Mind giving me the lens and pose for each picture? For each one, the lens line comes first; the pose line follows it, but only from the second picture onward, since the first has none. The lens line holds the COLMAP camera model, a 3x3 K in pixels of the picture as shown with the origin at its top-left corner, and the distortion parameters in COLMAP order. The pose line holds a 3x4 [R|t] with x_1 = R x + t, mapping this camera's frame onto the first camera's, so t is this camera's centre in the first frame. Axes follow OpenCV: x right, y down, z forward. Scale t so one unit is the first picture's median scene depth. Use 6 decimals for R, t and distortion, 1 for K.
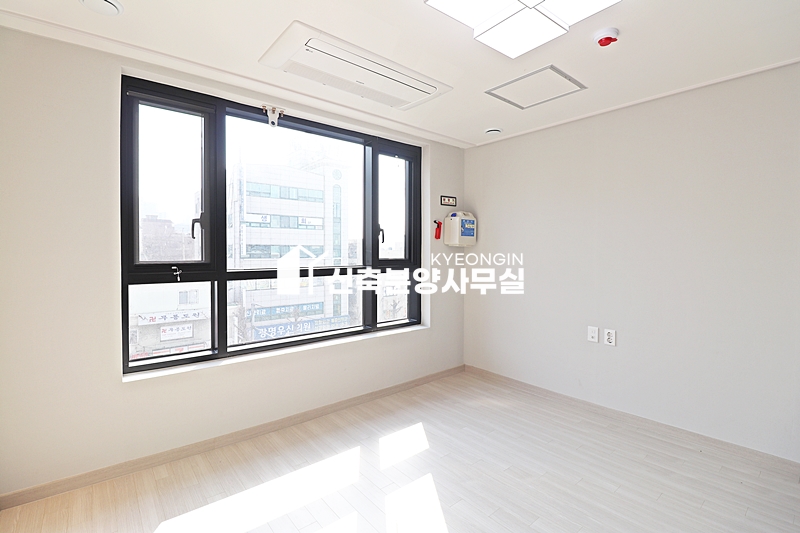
lens RADIAL K [[368.3, 0, 398.0], [0, 368.3, 258.0], [0, 0, 1]] dist [0.001218, -0.013821]
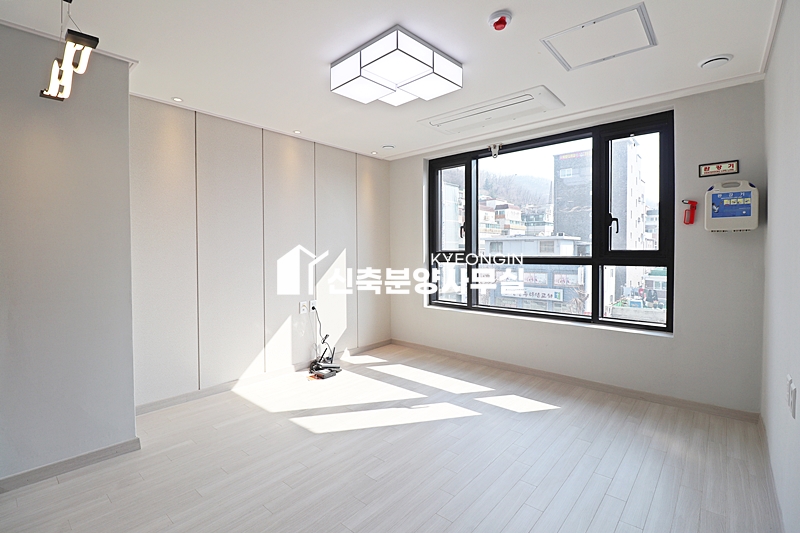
lens RADIAL K [[368.3, 0, 398.0], [0, 368.3, 258.0], [0, 0, 1]] dist [0.001218, -0.013821]
pose [[0.160277, 0.017680, -0.986914, 0.998619], [-0.008643, 0.999826, 0.016508, 0.014390], [0.987034, 0.005884, 0.160402, 0.381428]]
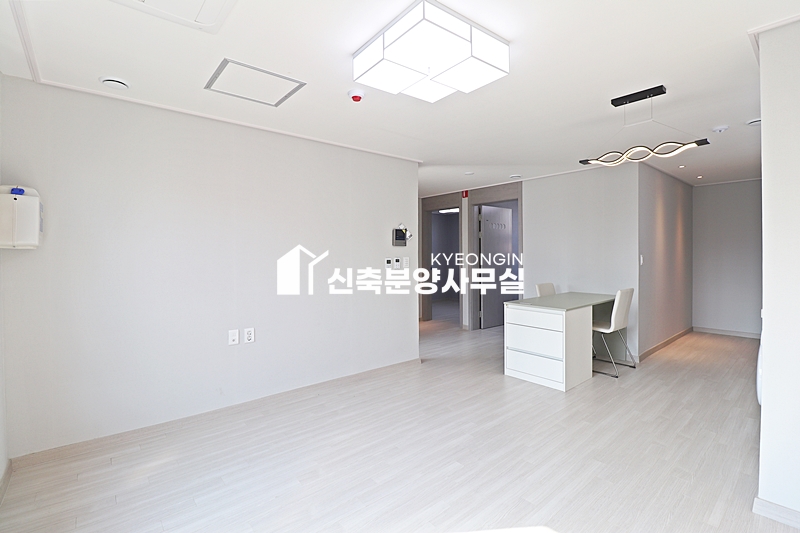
lens RADIAL K [[368.3, 0, 398.0], [0, 368.3, 258.0], [0, 0, 1]] dist [0.001218, -0.013821]
pose [[-0.010364, -0.011411, 0.999881, -0.518603], [0.021147, 0.999709, 0.011628, -0.015384], [-0.999723, 0.021265, -0.010120, 0.580440]]
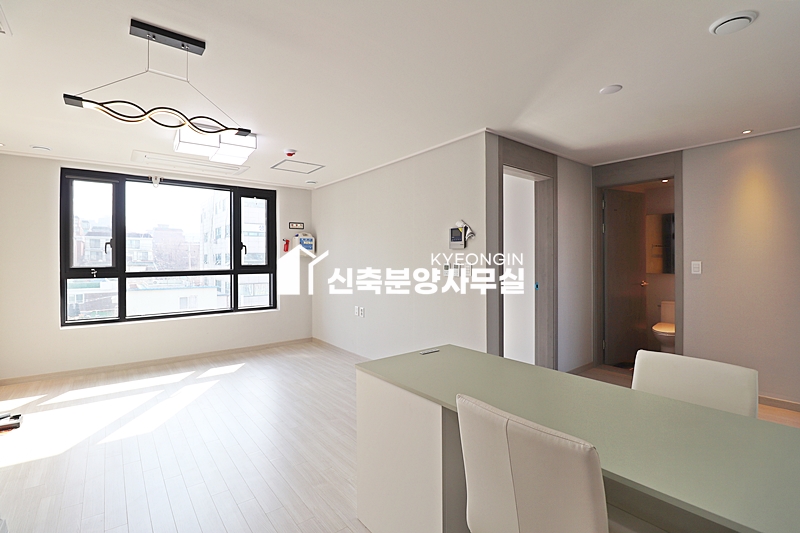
lens RADIAL K [[366.1, 0, 400.6], [0, 366.1, 261.5], [0, 0, 1]] dist [-0.020184, -0.000692]
pose [[0.999871, -0.003566, -0.015677, 0.787883], [0.003415, 0.999948, -0.009657, 0.006494], [0.015711, 0.009602, 0.999830, -0.631667]]
